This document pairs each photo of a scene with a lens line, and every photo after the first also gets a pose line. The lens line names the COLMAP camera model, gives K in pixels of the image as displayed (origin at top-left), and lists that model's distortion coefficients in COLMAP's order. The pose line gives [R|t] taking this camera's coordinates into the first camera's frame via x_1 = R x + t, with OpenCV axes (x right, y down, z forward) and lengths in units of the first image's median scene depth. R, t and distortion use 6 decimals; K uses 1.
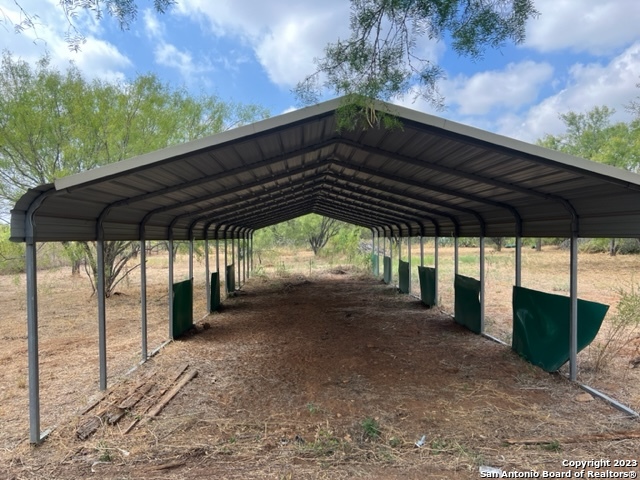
lens RADIAL K [[479.1, 0, 316.3], [0, 479.1, 239.8], [0, 0, 1]] dist [0.031770, -0.030288]
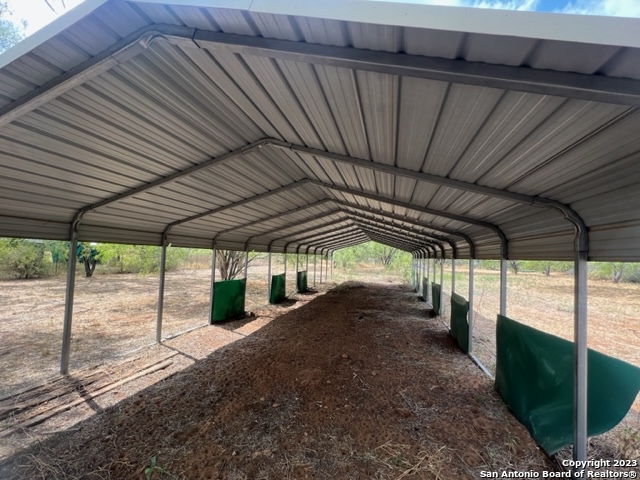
lens RADIAL K [[256.8, 0, 326.6], [0, 256.8, 241.0], [0, 0, 1]] dist [-0.004927, 0.000786]
pose [[0.958687, 0.031527, -0.282712, 0.234220], [-0.050894, 0.996813, -0.061424, 0.005601], [0.279874, 0.073274, 0.957236, 0.442966]]
